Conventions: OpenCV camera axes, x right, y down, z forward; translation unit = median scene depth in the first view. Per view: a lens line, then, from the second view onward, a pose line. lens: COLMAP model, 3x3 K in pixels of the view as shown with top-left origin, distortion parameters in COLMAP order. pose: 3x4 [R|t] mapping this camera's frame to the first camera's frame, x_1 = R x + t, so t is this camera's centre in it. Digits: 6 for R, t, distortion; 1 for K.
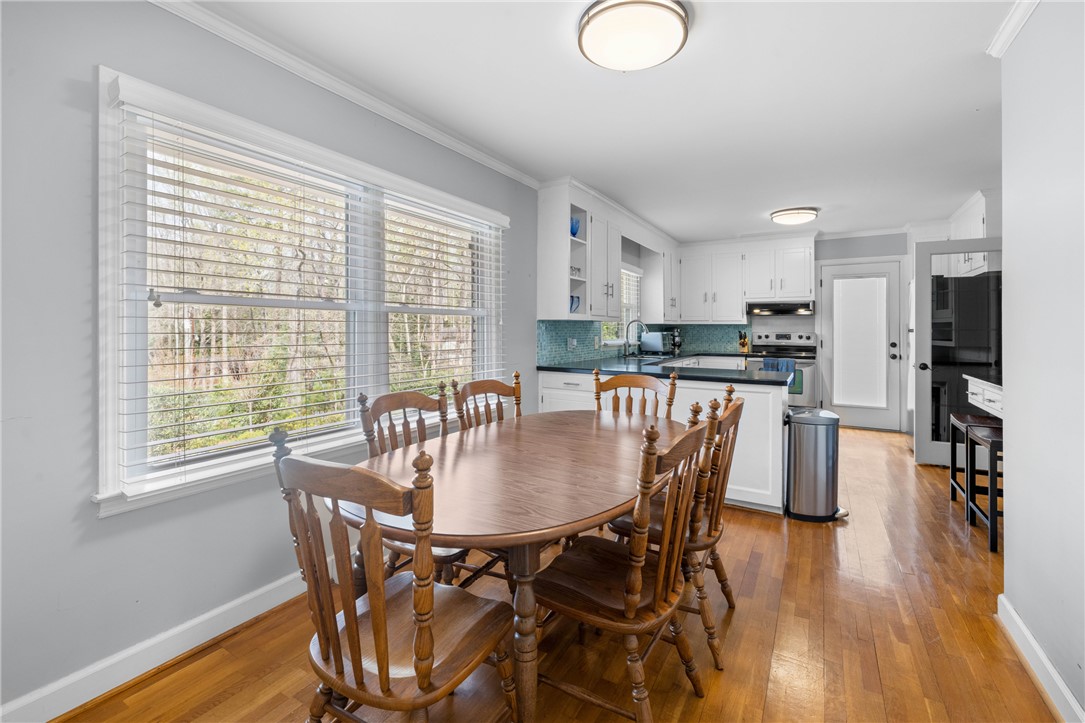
lens RADIAL K [[479.8, 0, 556.4], [0, 479.8, 326.9], [0, 0, 1]] dist [0.046837, -0.000522]
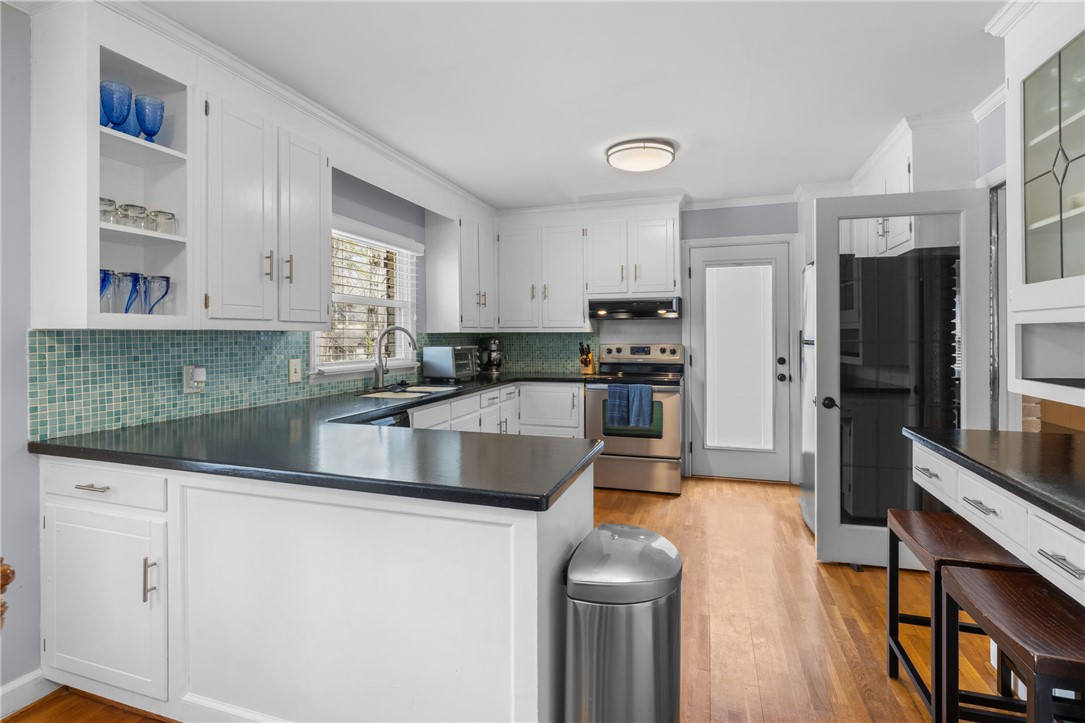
lens RADIAL K [[526.1, 0, 542.9], [0, 526.1, 334.9], [0, 0, 1]] dist [0.013236, 0.000031]
pose [[0.981989, -0.007232, 0.188800, 0.204730], [0.006529, 0.999969, 0.004344, -0.005980], [-0.188825, -0.003033, 0.982006, 0.315974]]
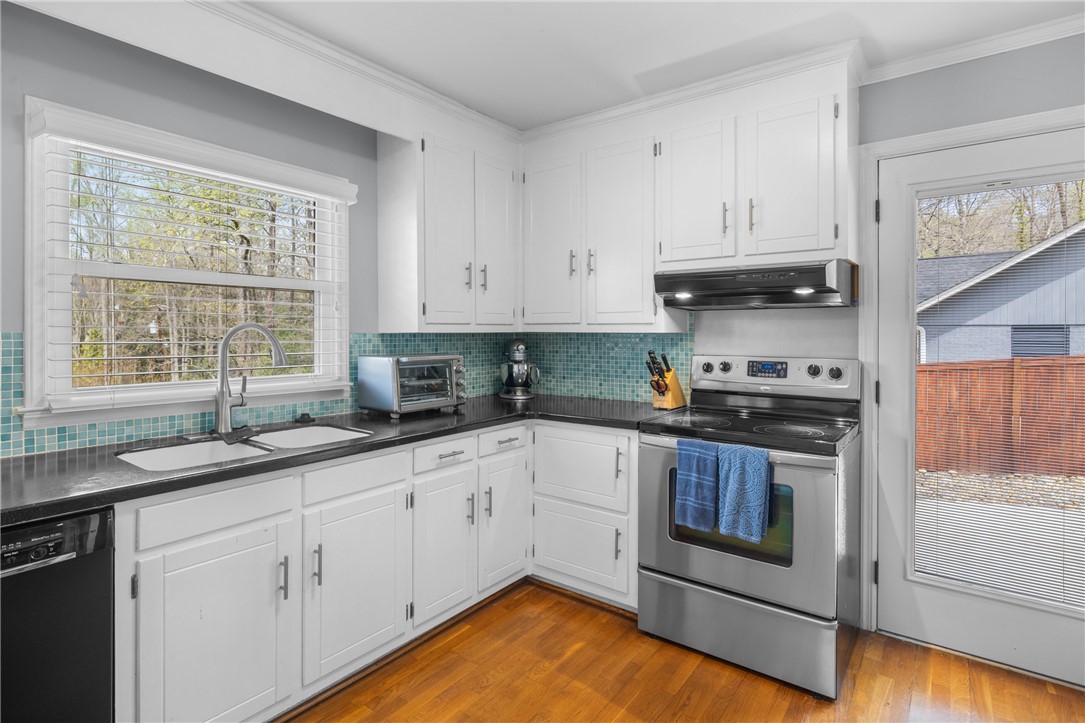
lens RADIAL K [[539.9, 0, 543.3], [0, 539.9, 338.0], [0, 0, 1]] dist [-0.004527, 0.000396]
pose [[0.989255, -0.000762, -0.146199, 0.386230], [0.002830, 0.999899, 0.013933, -0.008310], [0.146174, -0.014197, 0.989157, 0.624243]]
